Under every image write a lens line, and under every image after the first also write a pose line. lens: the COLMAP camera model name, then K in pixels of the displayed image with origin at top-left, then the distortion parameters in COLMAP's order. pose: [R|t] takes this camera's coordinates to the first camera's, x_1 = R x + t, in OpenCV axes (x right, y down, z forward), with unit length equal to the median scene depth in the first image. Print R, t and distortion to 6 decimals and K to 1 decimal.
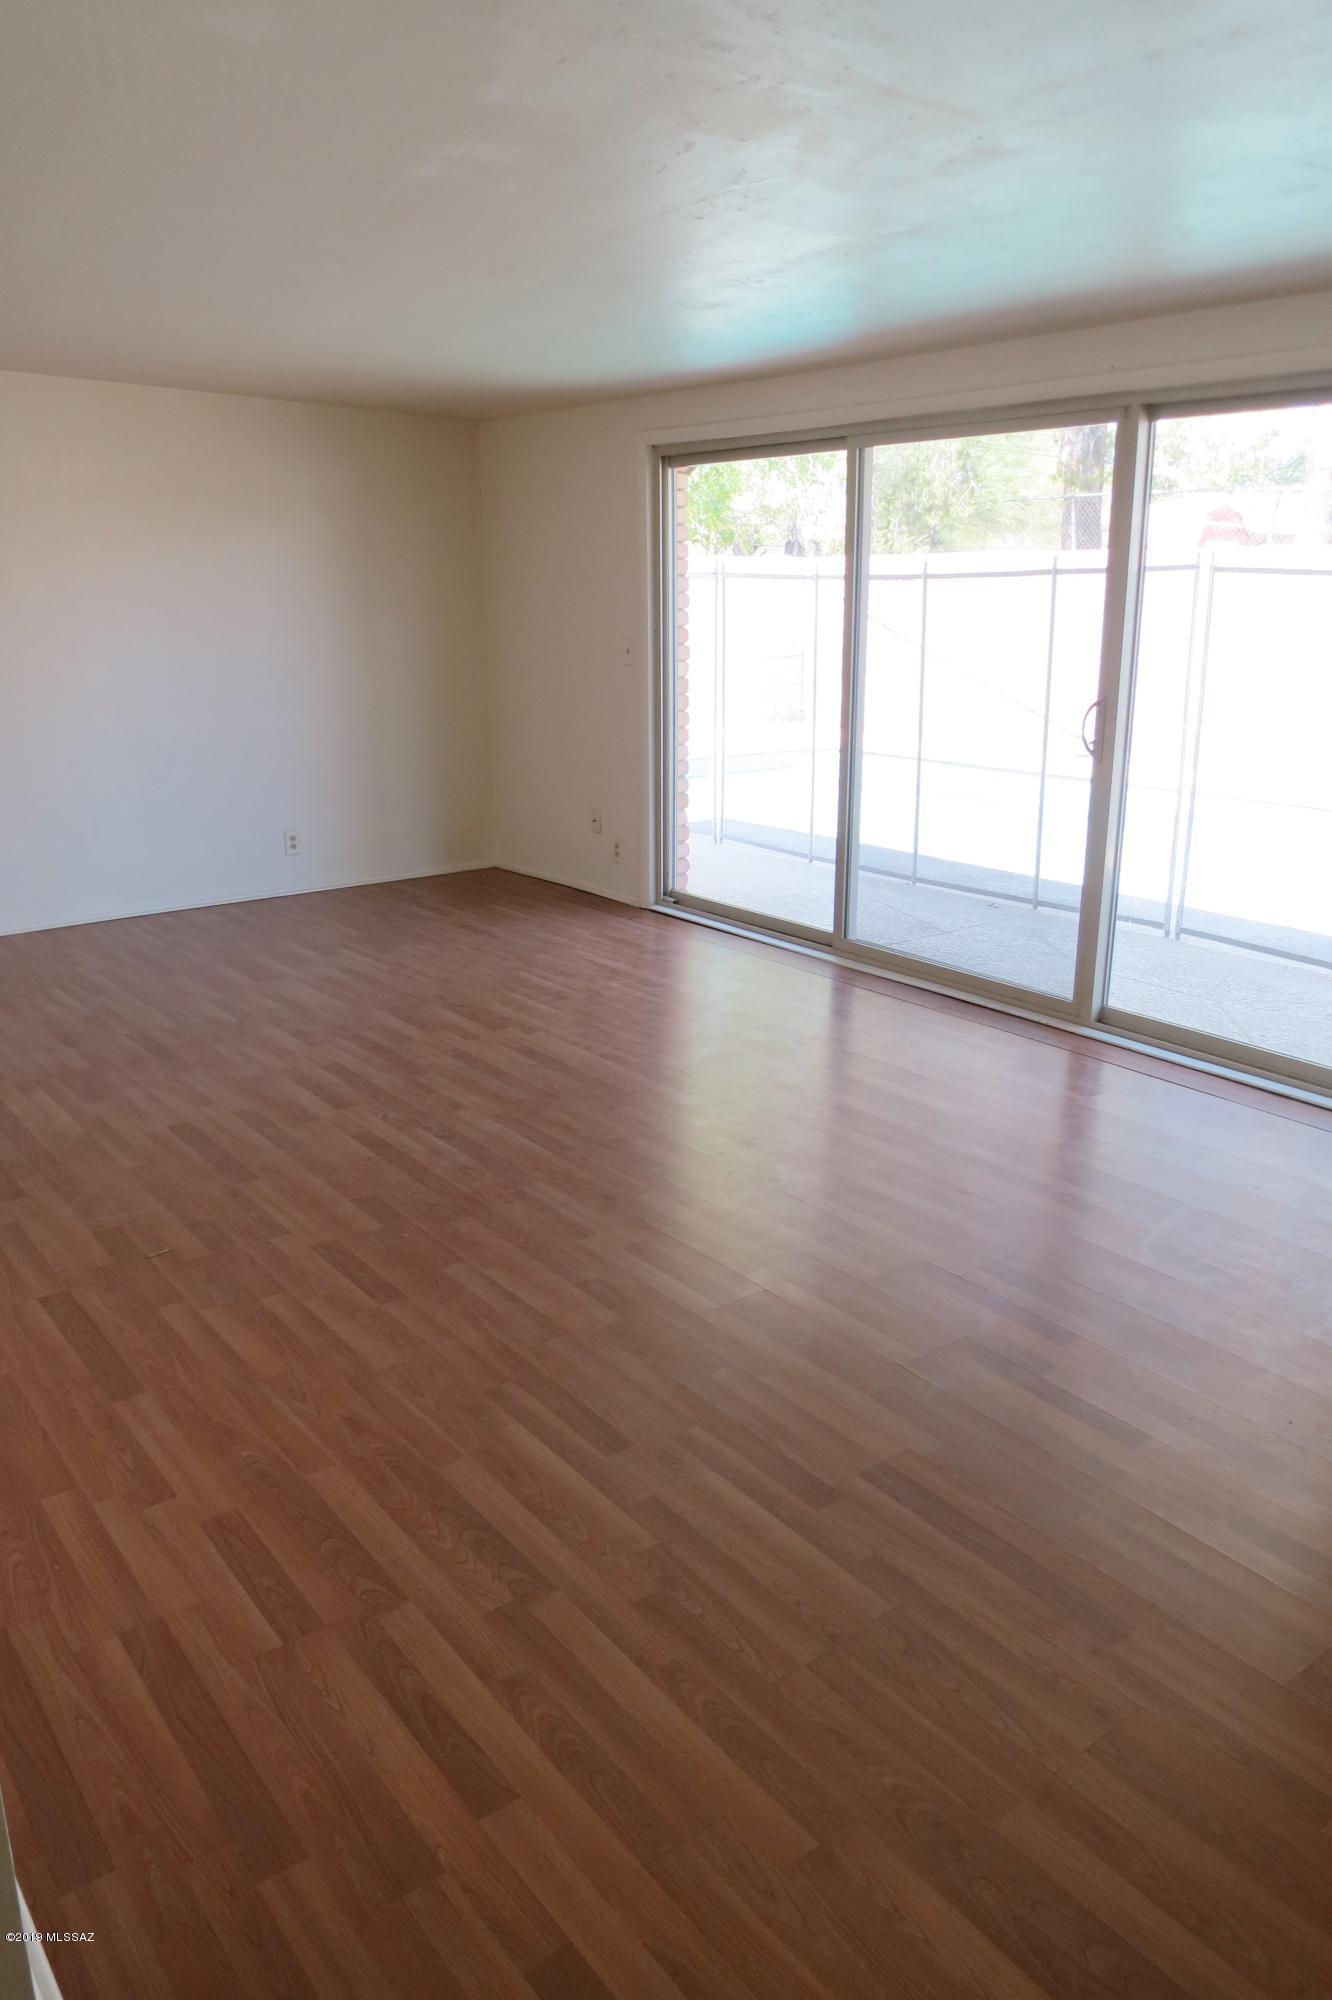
lens RADIAL K [[1456.1, 0, 666.0], [0, 1456.1, 1000.0], [0, 0, 1]] dist [0.026653, 0.001211]
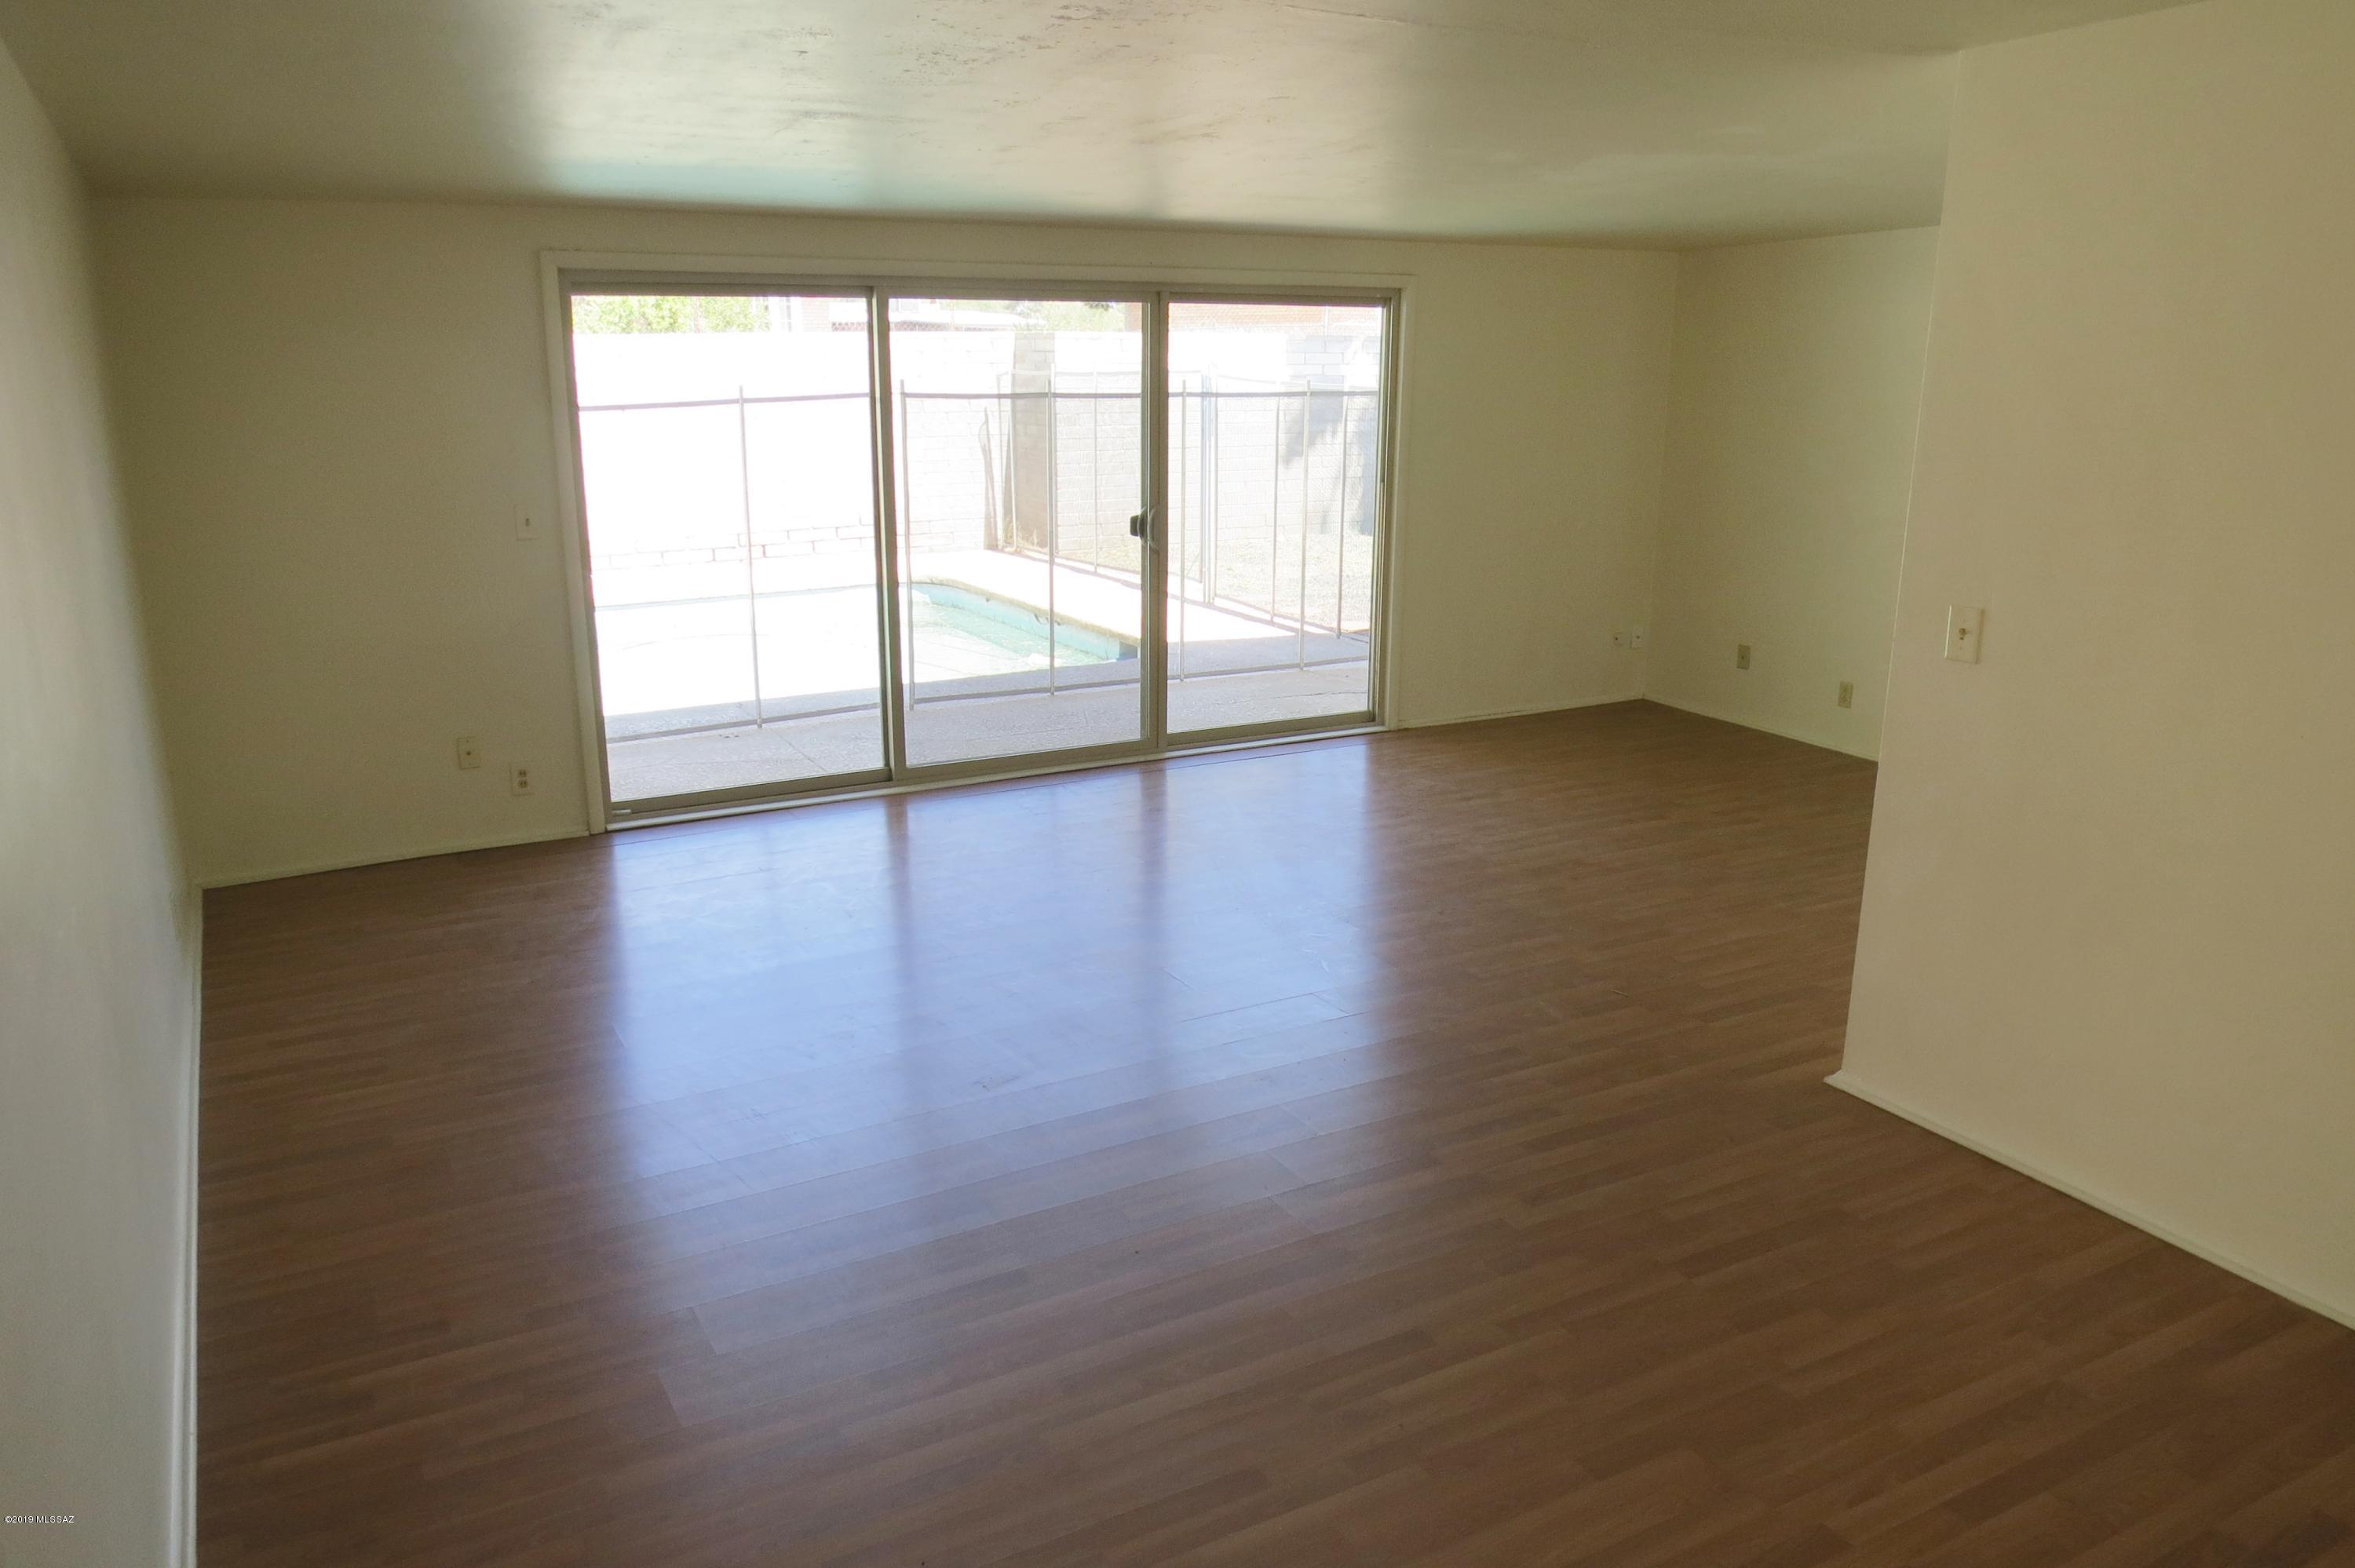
lens RADIAL K [[1700.2, 0, 1176.3], [0, 1700.2, 798.9], [0, 0, 1]] dist [-0.015501, 0.001803]
pose [[0.132377, -0.263799, 0.955451, -0.980629], [0.269325, 0.937241, 0.221457, -0.229907], [-0.953908, 0.228011, 0.195117, 0.583527]]
